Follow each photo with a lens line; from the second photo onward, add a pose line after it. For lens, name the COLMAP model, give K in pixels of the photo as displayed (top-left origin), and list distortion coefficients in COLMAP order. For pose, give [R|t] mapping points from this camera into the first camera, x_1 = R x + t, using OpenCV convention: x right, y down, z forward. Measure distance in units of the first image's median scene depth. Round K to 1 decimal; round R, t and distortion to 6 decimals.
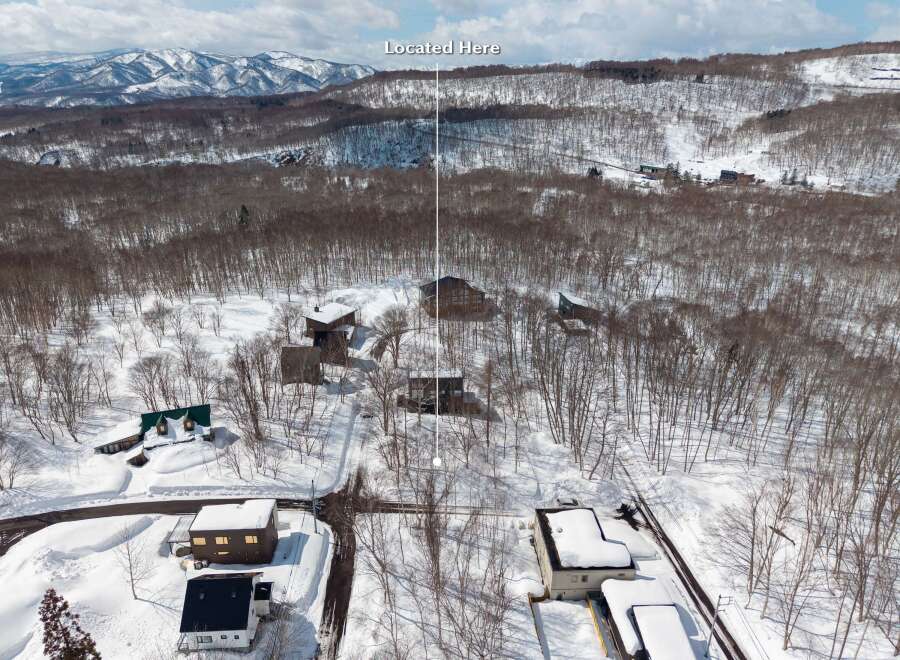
lens RADIAL K [[637.4, 0, 450.0], [0, 637.4, 330.0], [0, 0, 1]] dist [0.007776, 0.000141]
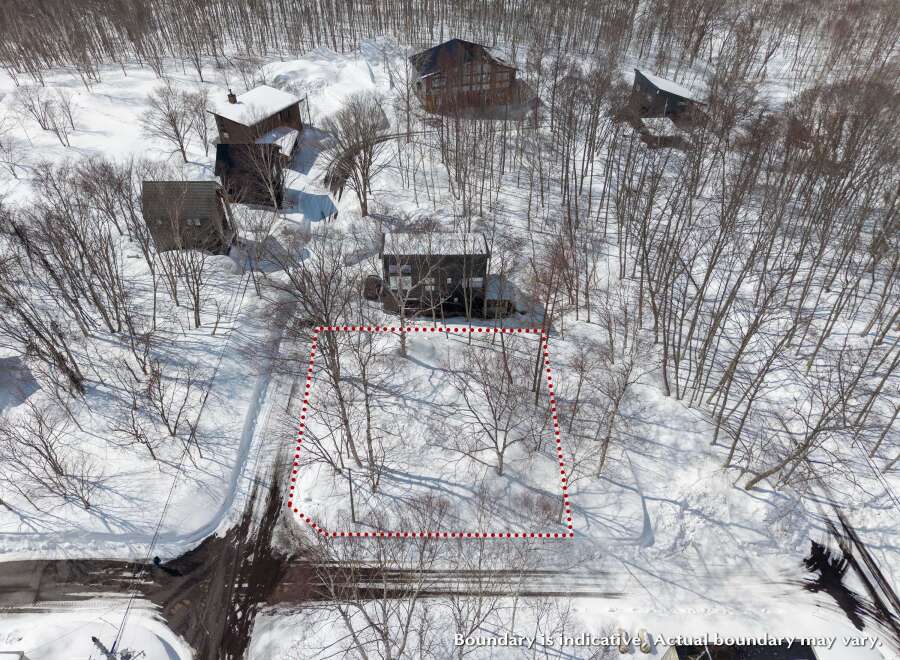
lens RADIAL K [[637.4, 0, 450.0], [0, 637.4, 330.0], [0, 0, 1]] dist [0.007776, 0.000141]
pose [[0.999966, 0.008213, 0.001088, -0.010032], [-0.008109, 0.943242, 0.332007, -0.037329], [0.001701, -0.332004, 0.943276, 0.494118]]
